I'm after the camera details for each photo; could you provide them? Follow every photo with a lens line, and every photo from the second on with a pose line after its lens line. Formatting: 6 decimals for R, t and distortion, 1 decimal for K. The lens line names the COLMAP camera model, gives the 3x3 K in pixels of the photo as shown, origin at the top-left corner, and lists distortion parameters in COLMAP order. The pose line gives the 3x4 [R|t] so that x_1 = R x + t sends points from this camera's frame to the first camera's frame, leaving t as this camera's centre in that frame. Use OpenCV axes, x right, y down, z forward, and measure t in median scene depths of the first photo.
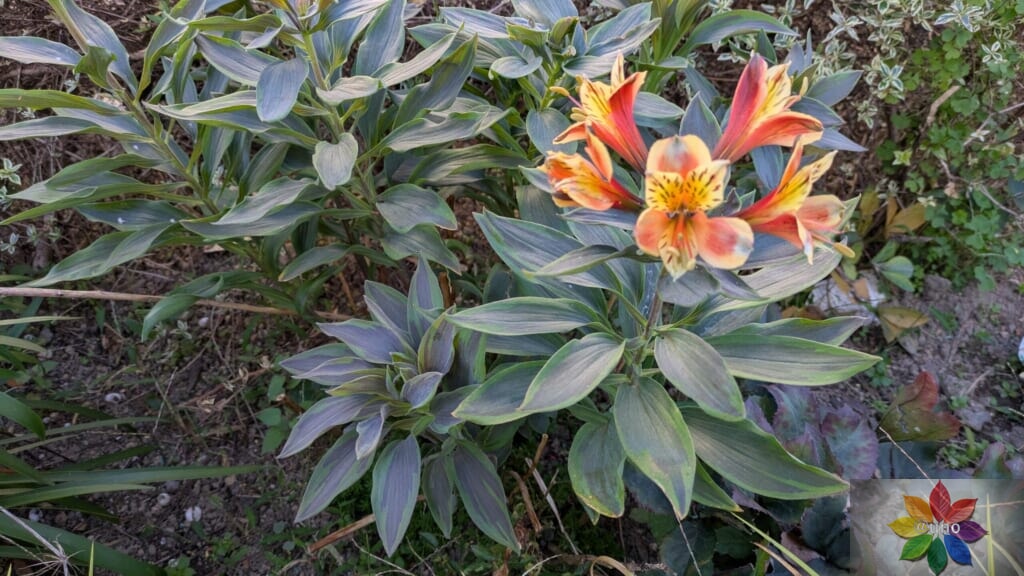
lens RADIAL K [[791.8, 0, 527.6], [0, 791.8, 268.2], [0, 0, 1]] dist [0.022133, -0.008013]
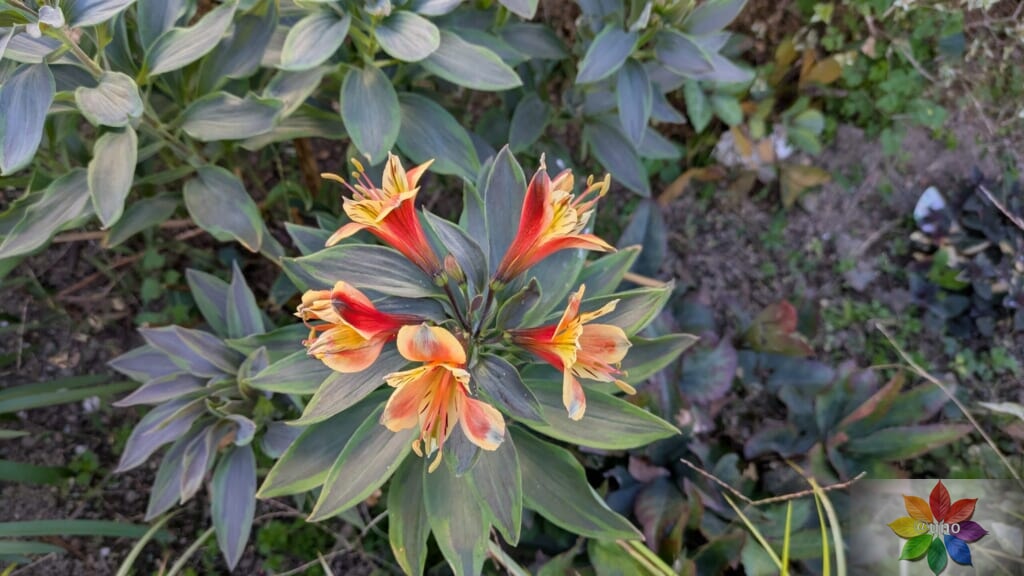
lens RADIAL K [[807.1, 0, 512.0], [0, 807.1, 288.0], [0, 0, 1]] dist [0.005012, -0.007315]
pose [[0.999457, -0.022840, 0.023731, 0.094404], [0.012172, 0.925627, 0.378241, -0.197272], [-0.030605, -0.377747, 0.925403, 0.057054]]
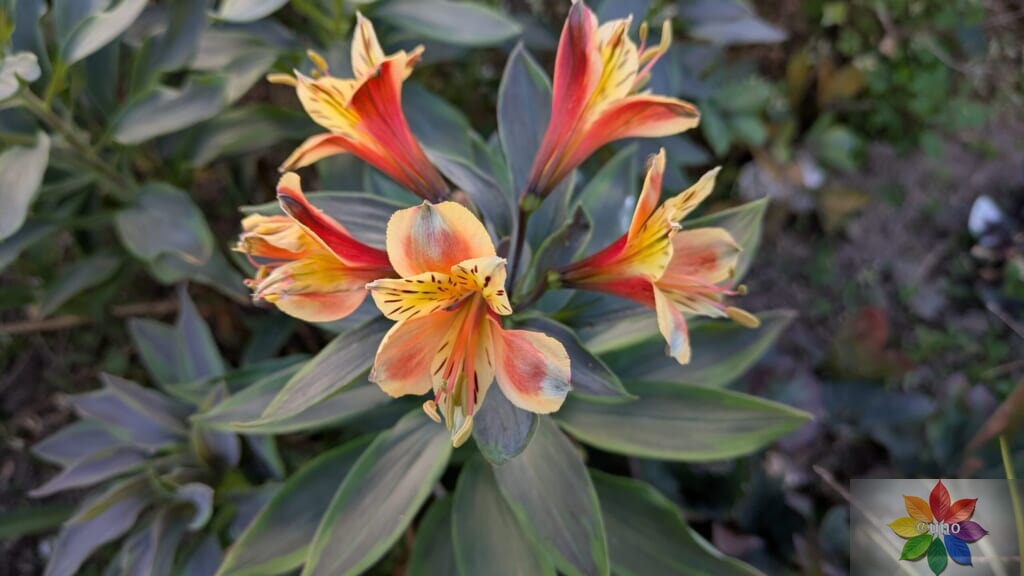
lens RADIAL K [[814.6, 0, 508.8], [0, 814.6, 261.8], [0, 0, 1]] dist [-0.030525, -0.005005]
pose [[0.991090, -0.129618, 0.030664, 0.078251], [0.122056, 0.975972, 0.180500, -0.079715], [-0.053323, -0.175149, 0.983097, 0.149744]]
